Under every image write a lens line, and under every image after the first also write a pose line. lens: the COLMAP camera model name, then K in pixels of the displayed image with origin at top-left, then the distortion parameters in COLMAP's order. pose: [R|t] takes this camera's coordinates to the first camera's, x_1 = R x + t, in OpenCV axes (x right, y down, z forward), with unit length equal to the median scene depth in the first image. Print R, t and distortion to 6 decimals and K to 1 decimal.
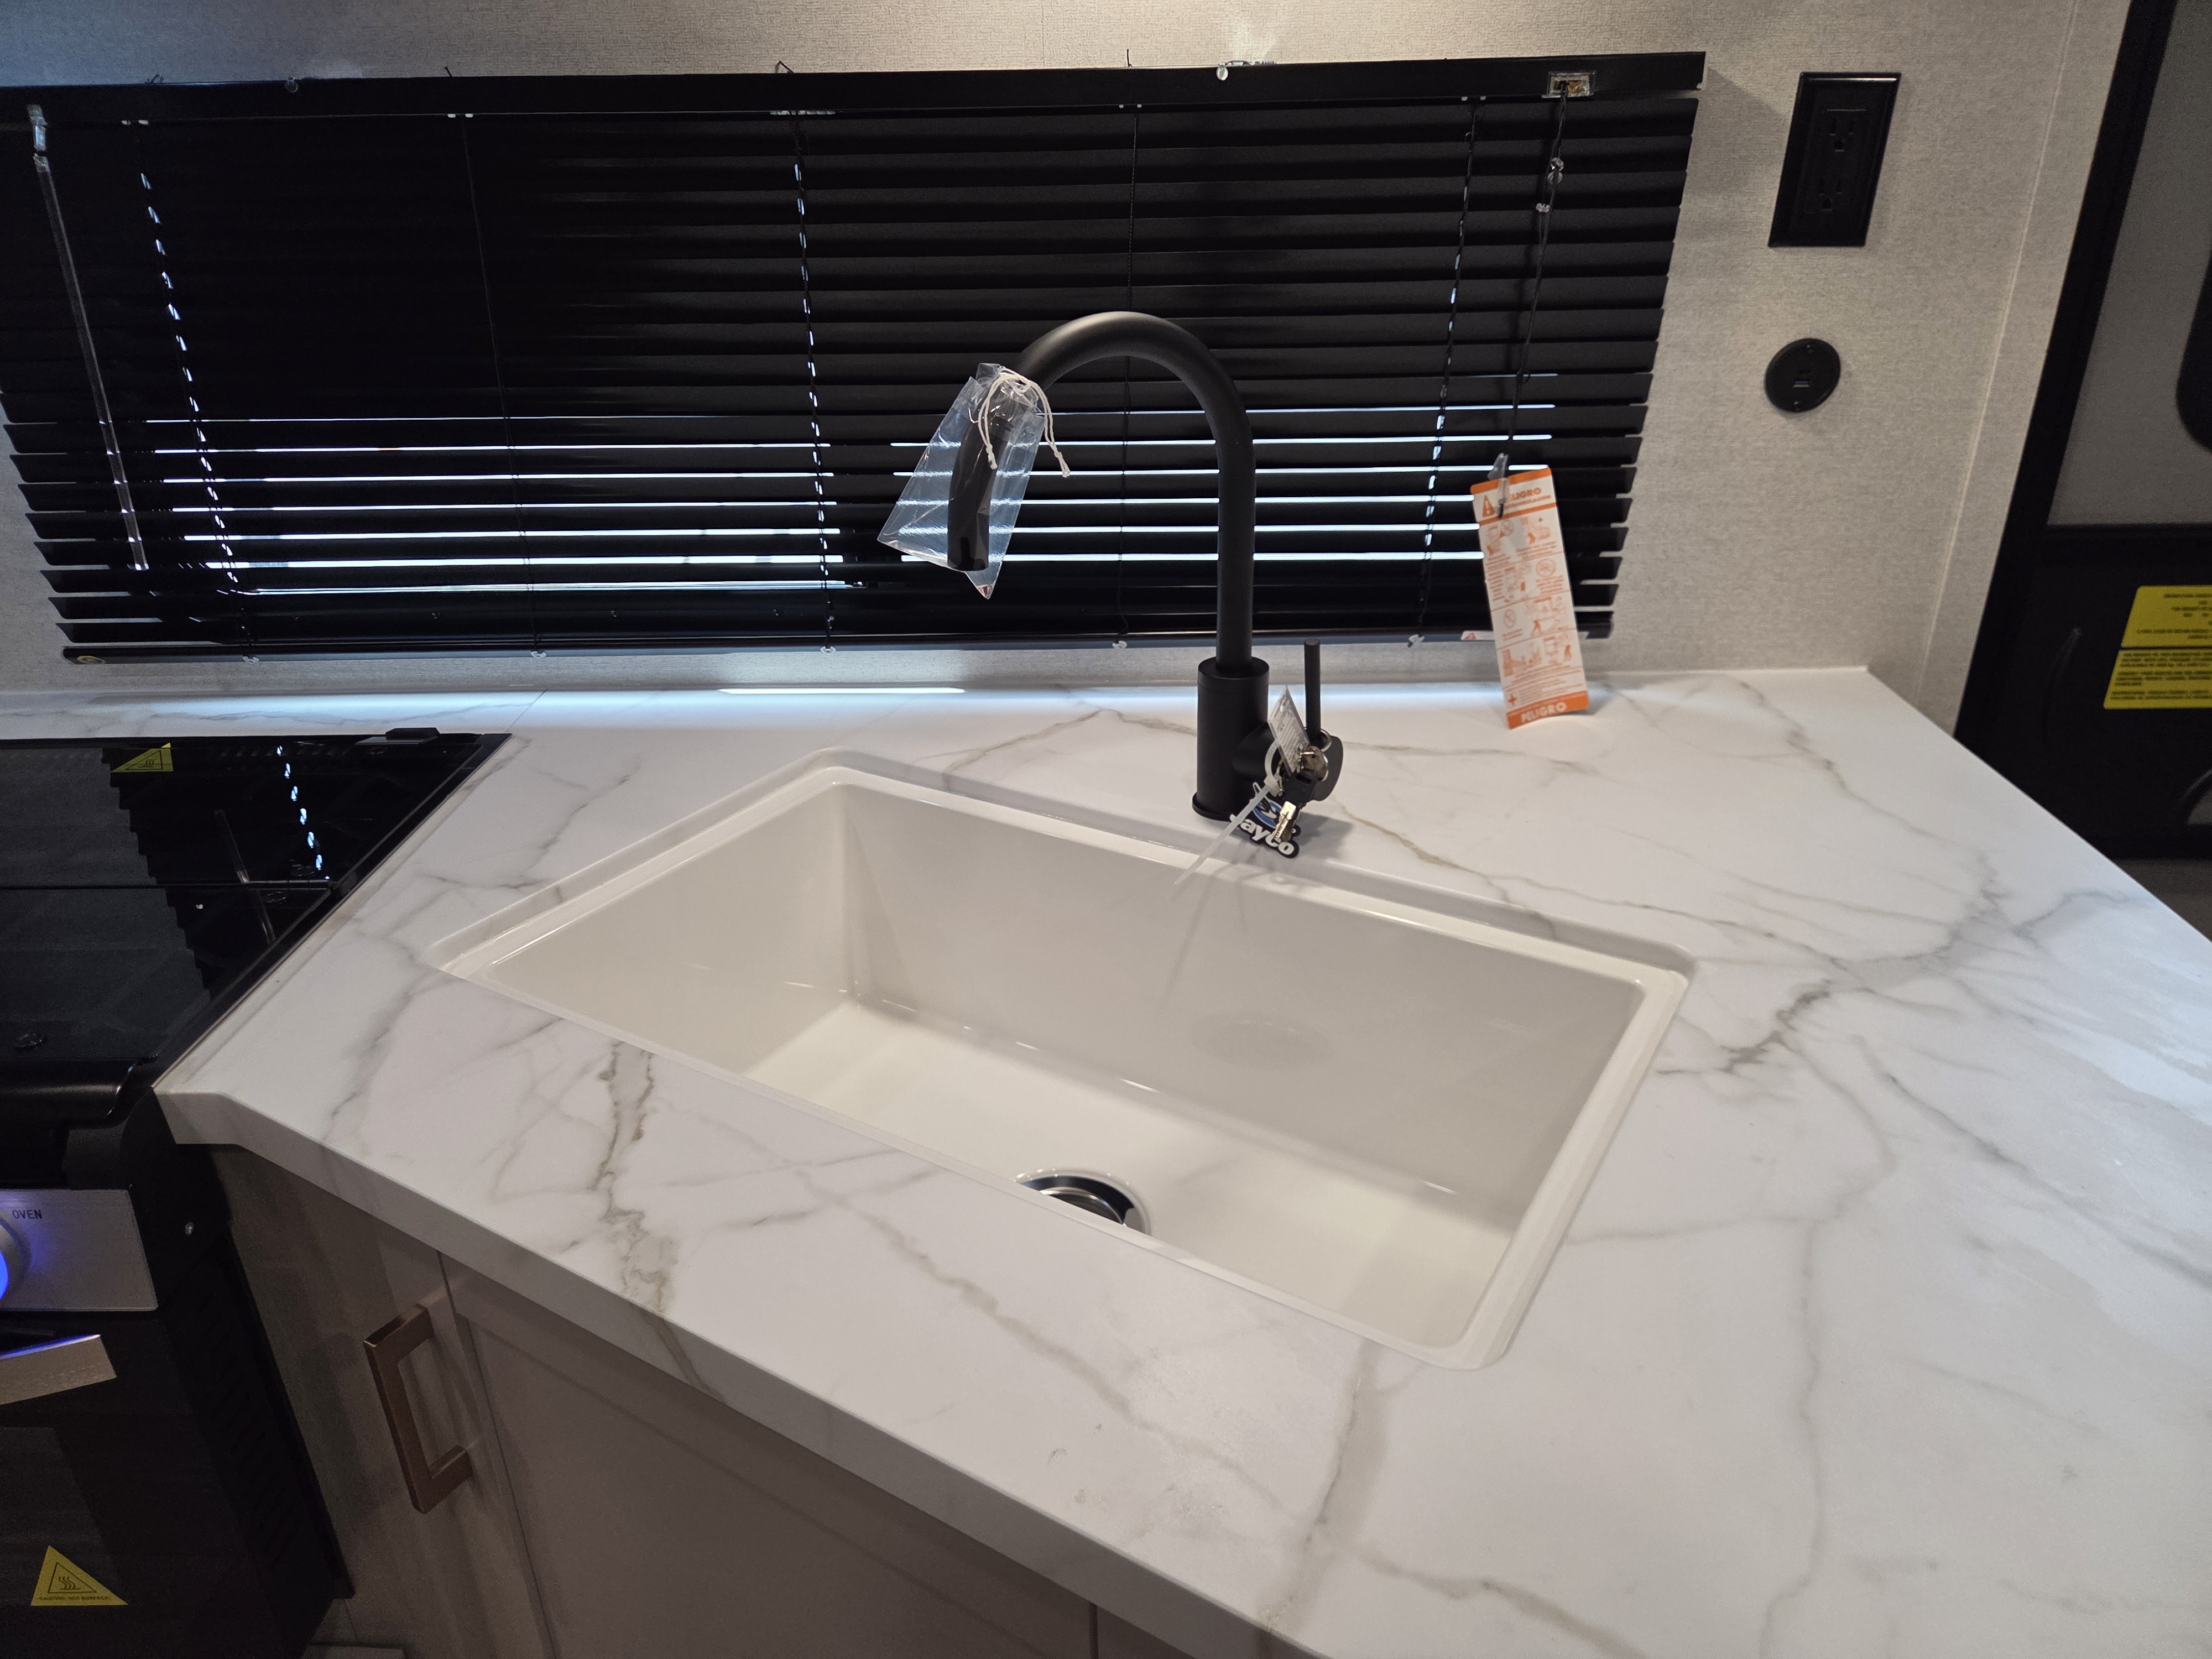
lens RADIAL K [[1491.3, 0, 1100.2], [0, 1491.3, 833.3], [0, 0, 1]] dist [0.056747, -0.048463]
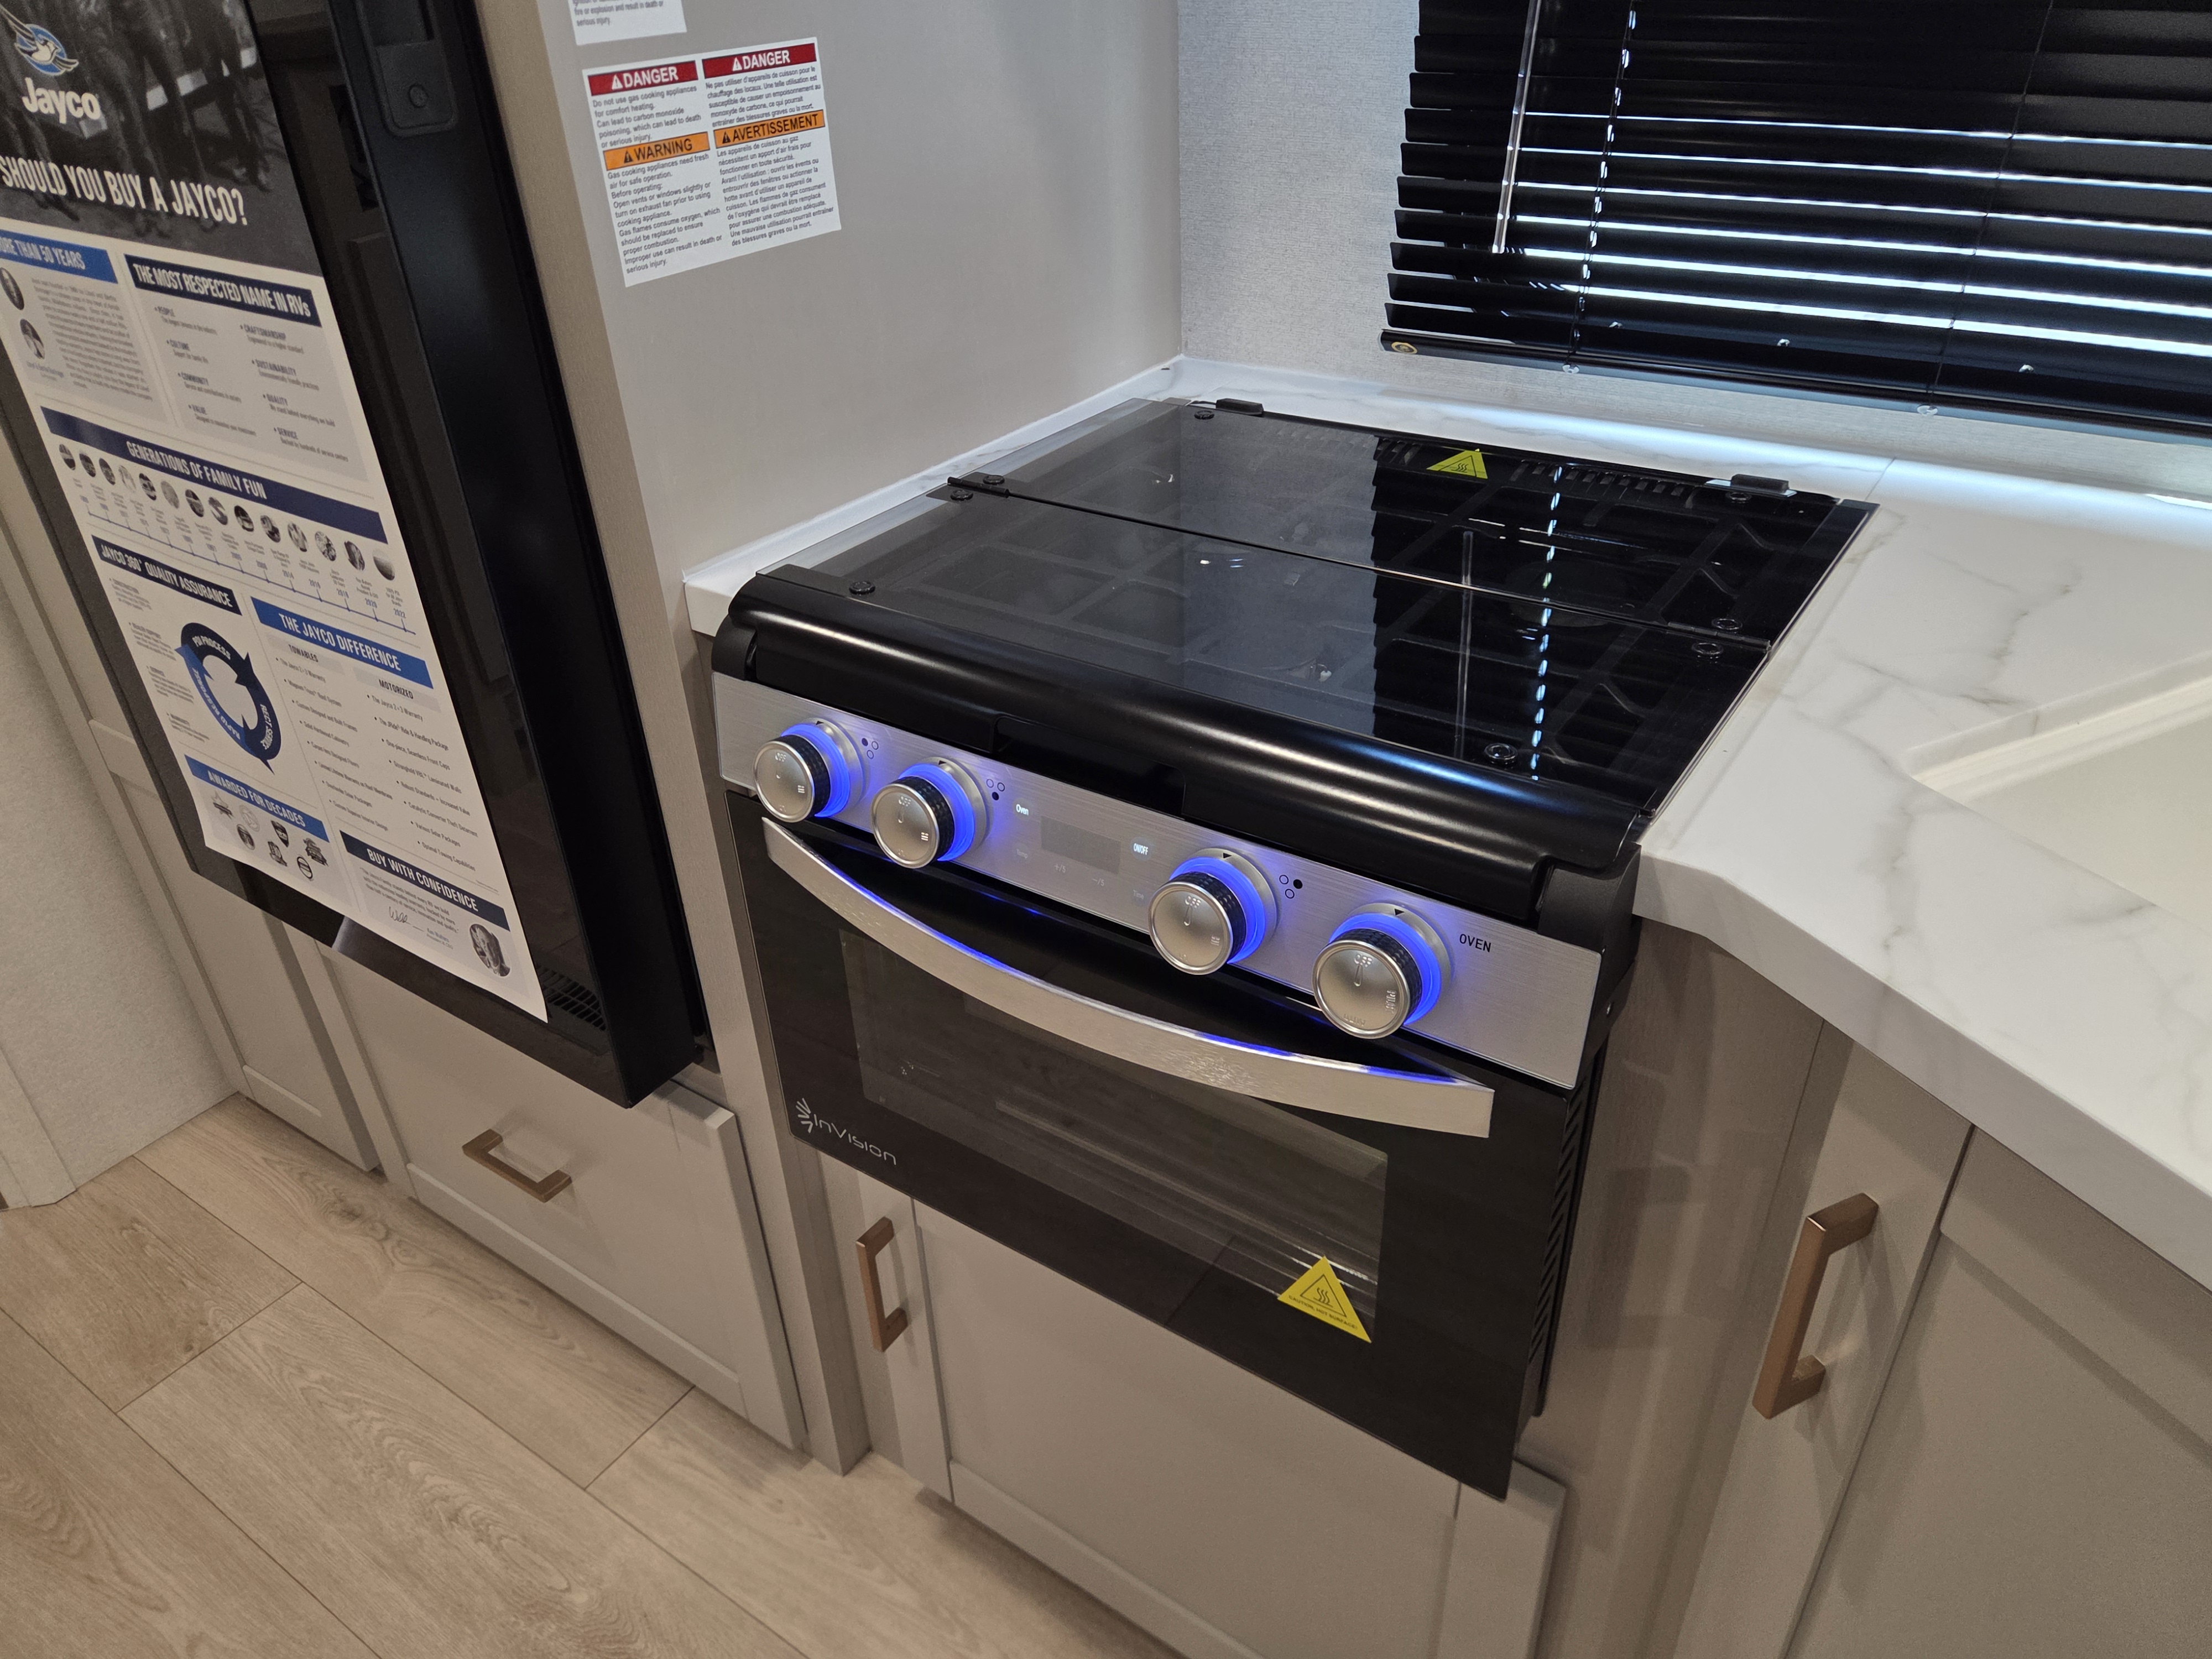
lens RADIAL K [[1491.3, 0, 1117.7], [0, 1491.3, 831.5], [0, 0, 1]] dist [0.056747, -0.048463]
pose [[0.845238, 0.282856, -0.453392, -0.352423], [-0.224030, 0.957832, 0.179911, 0.053478], [0.485163, -0.050494, 0.872965, 0.090594]]
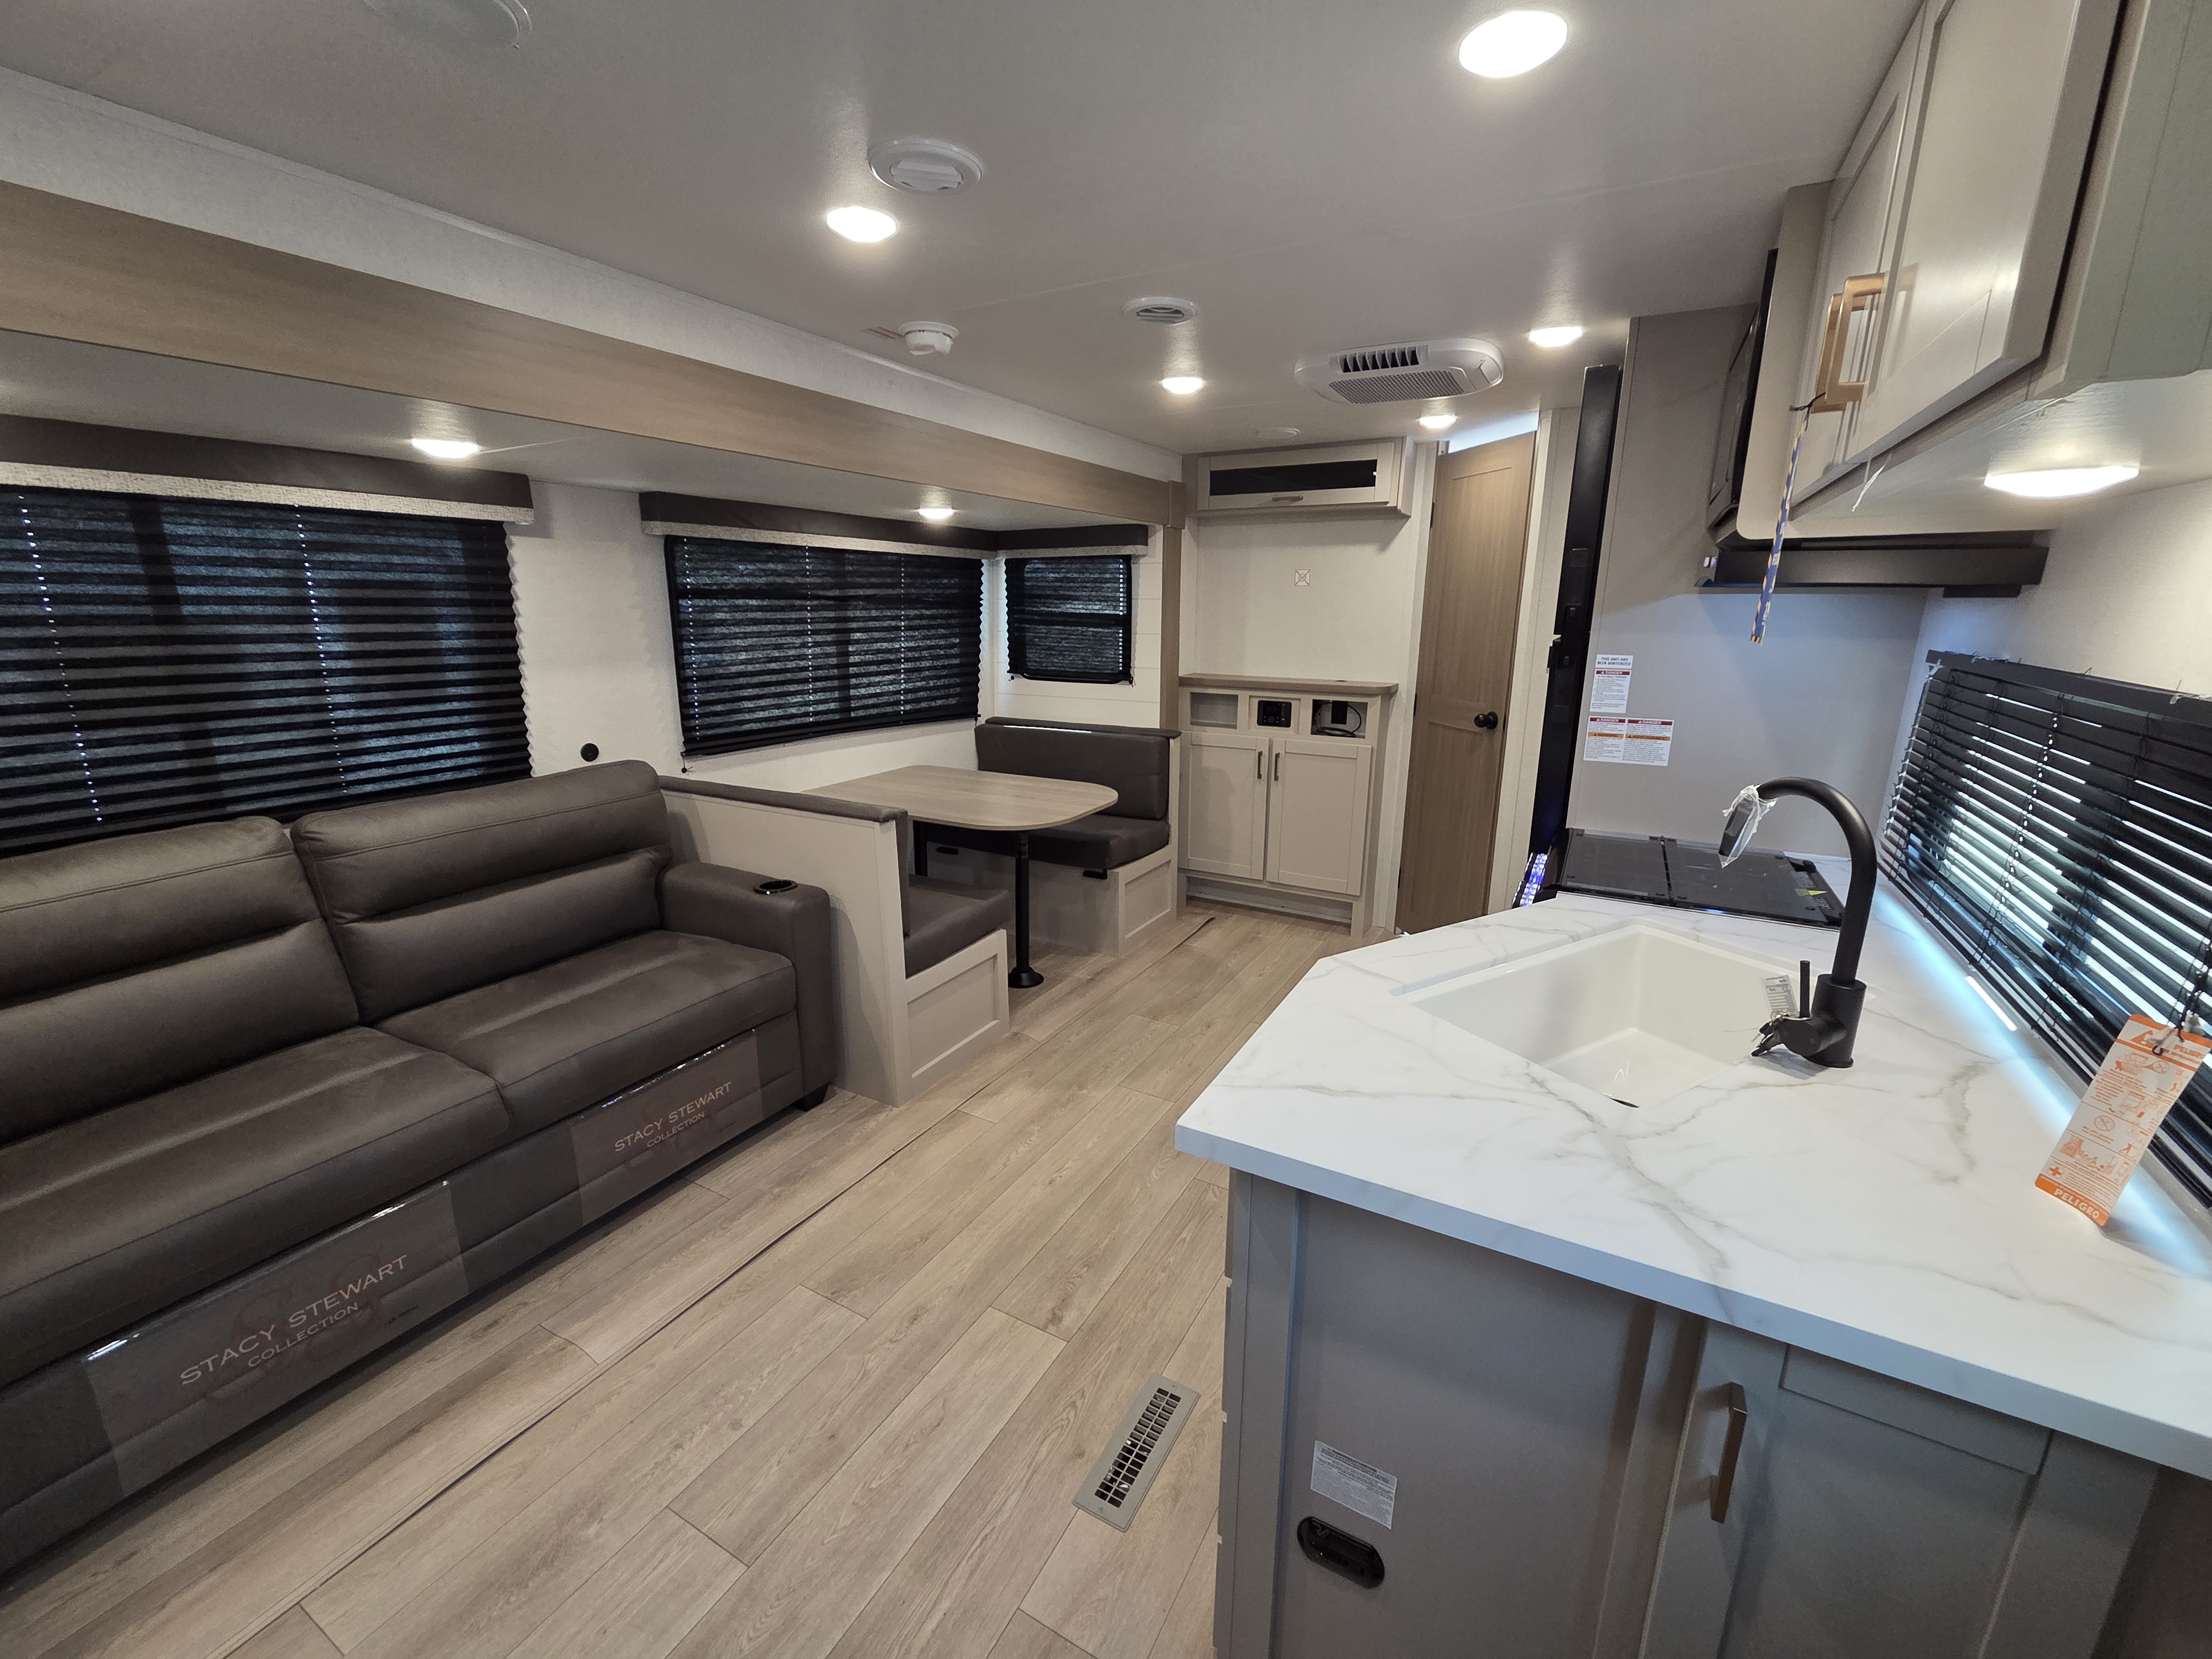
lens RADIAL K [[906.9, 0, 1108.6], [0, 906.9, 834.5], [0, 0, 1]] dist [-0.001049, -0.000071]
pose [[-0.458468, 0.243803, -0.854615, 1.302806], [-0.382167, 0.814095, 0.437261, -0.371619], [0.802344, 0.527076, -0.280063, 0.464484]]
